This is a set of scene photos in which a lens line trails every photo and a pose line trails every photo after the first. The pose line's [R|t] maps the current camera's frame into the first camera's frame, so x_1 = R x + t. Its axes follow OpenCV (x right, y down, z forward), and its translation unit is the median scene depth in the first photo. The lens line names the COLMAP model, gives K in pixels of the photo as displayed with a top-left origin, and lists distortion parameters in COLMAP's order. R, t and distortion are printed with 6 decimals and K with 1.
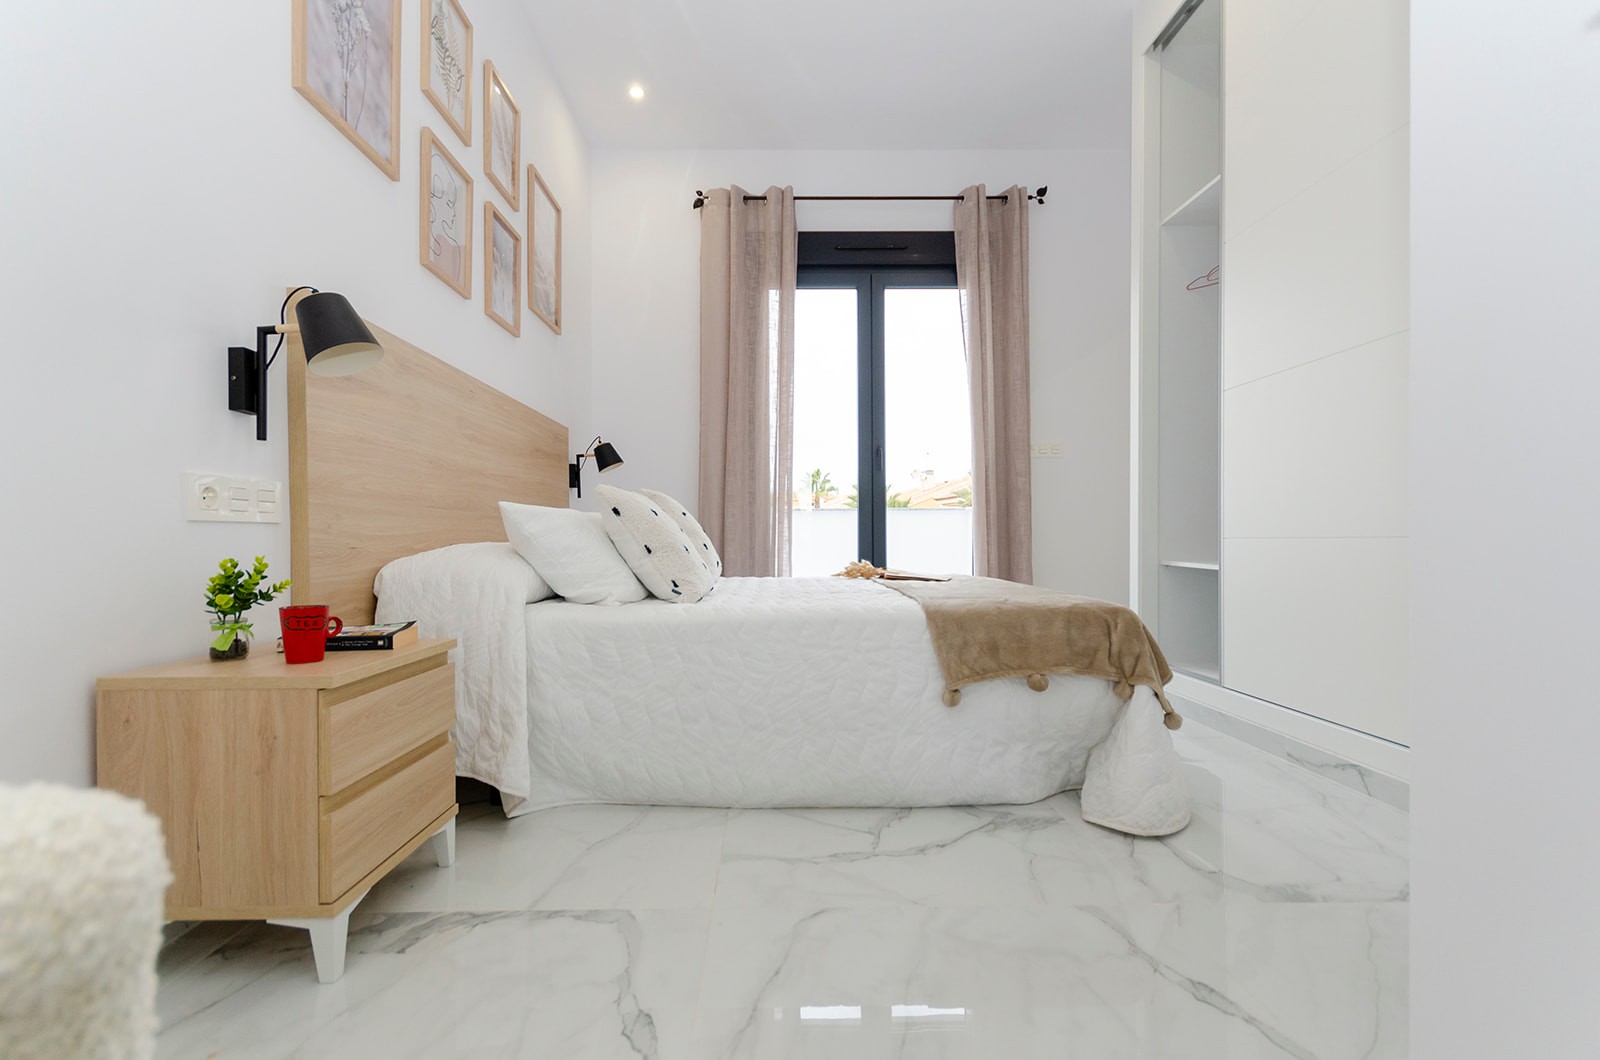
lens RADIAL K [[719.9, 0, 779.4], [0, 719.9, 546.1], [0, 0, 1]] dist [0.001238, 0.000825]
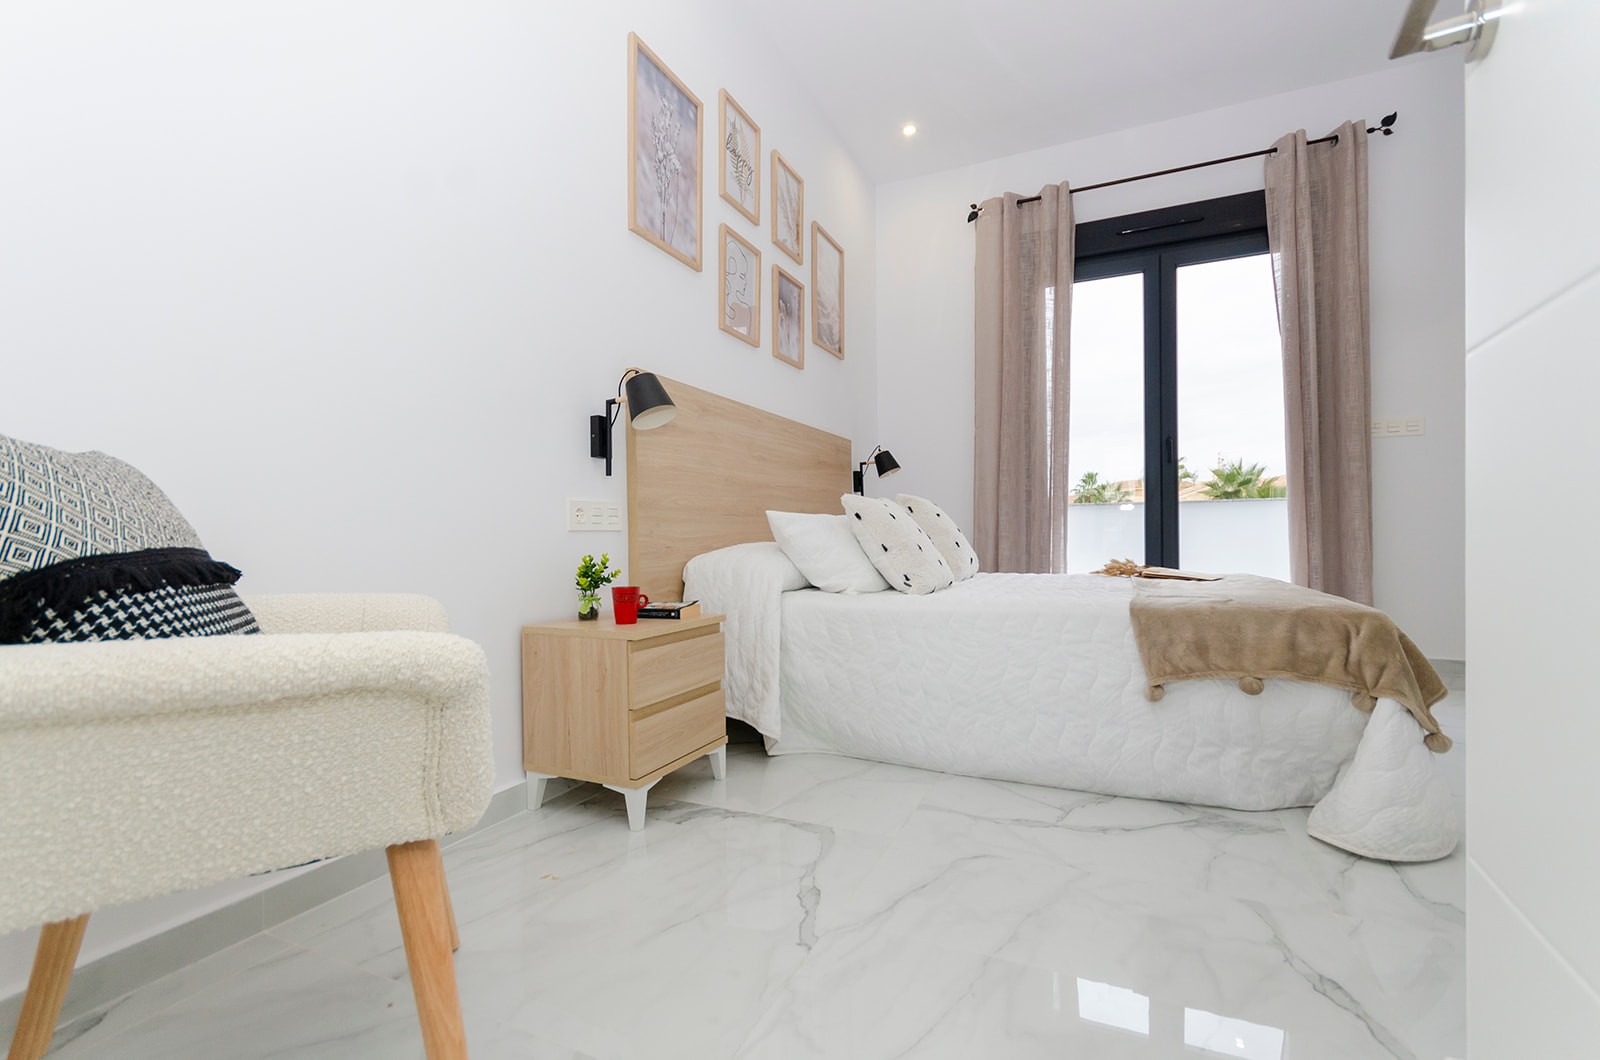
lens RADIAL K [[719.9, 0, 779.4], [0, 719.9, 546.1], [0, 0, 1]] dist [0.001238, 0.000825]
pose [[0.898714, 0.000272, -0.438536, 0.203786], [0.003063, 0.999972, 0.006898, -0.008122], [0.438525, -0.007542, 0.898687, -0.151245]]
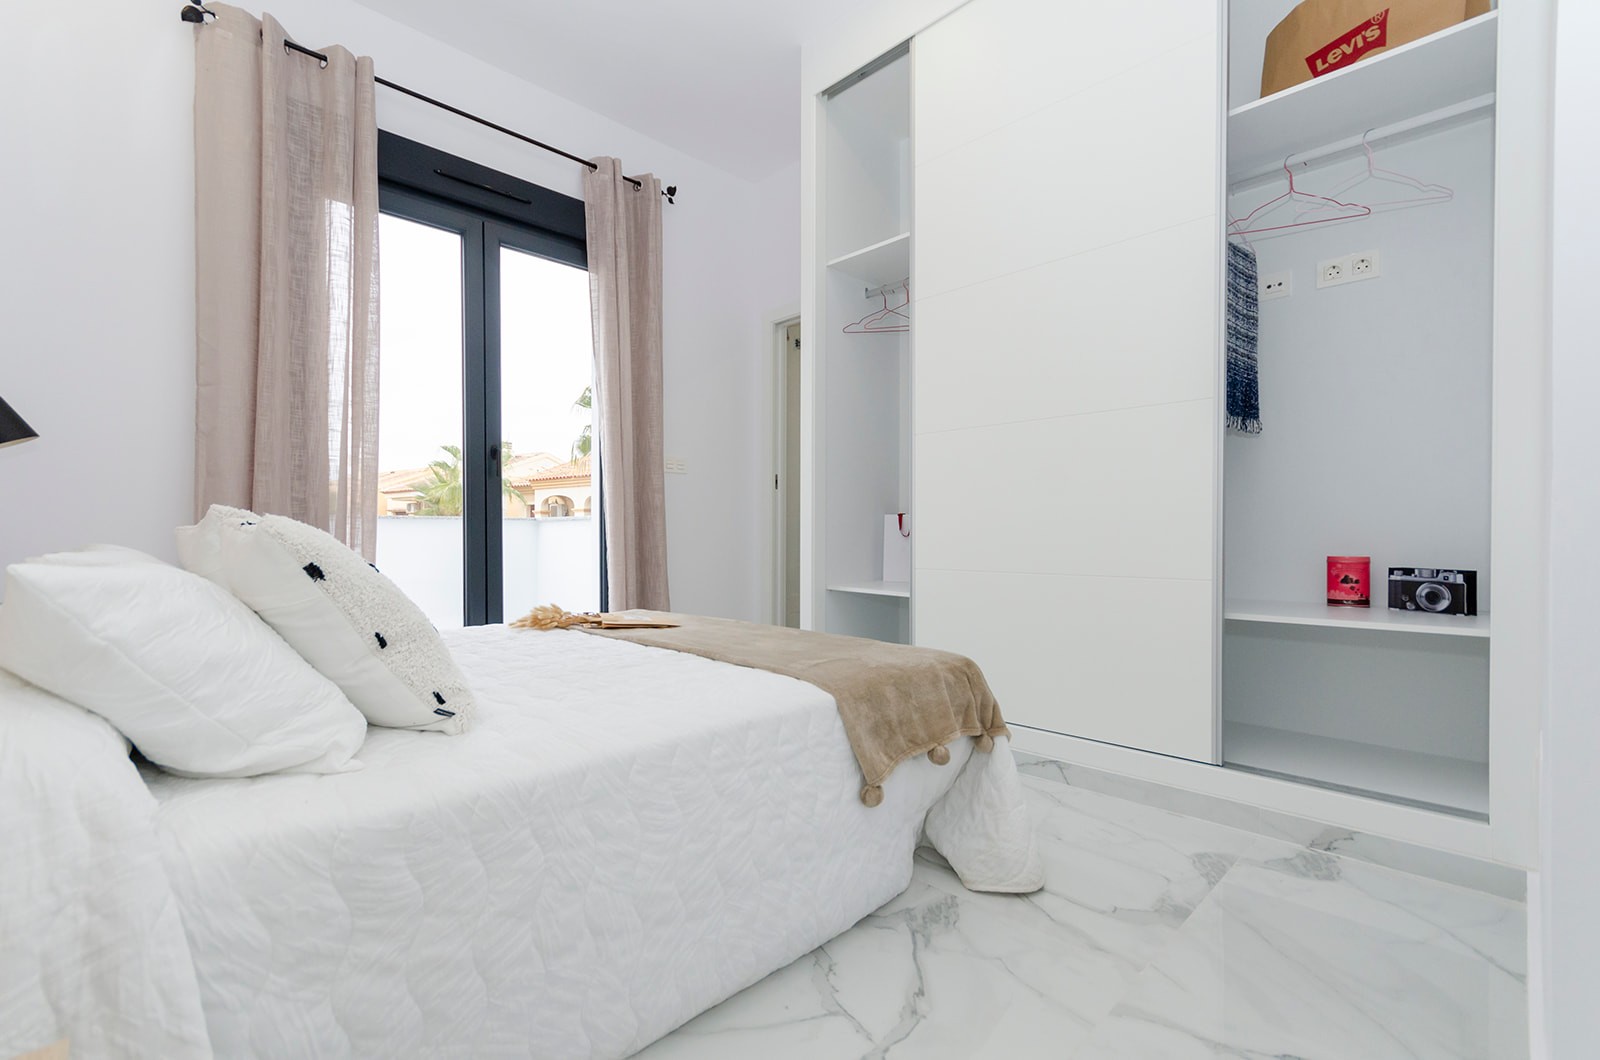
lens RADIAL K [[715.1, 0, 801.0], [0, 715.1, 540.7], [0, 0, 1]] dist [0.002460, 0.000523]
pose [[0.711549, -0.004722, 0.702621, -0.374933], [0.004701, 0.999987, 0.001959, -0.077073], [-0.702621, 0.001909, 0.711562, 0.466509]]
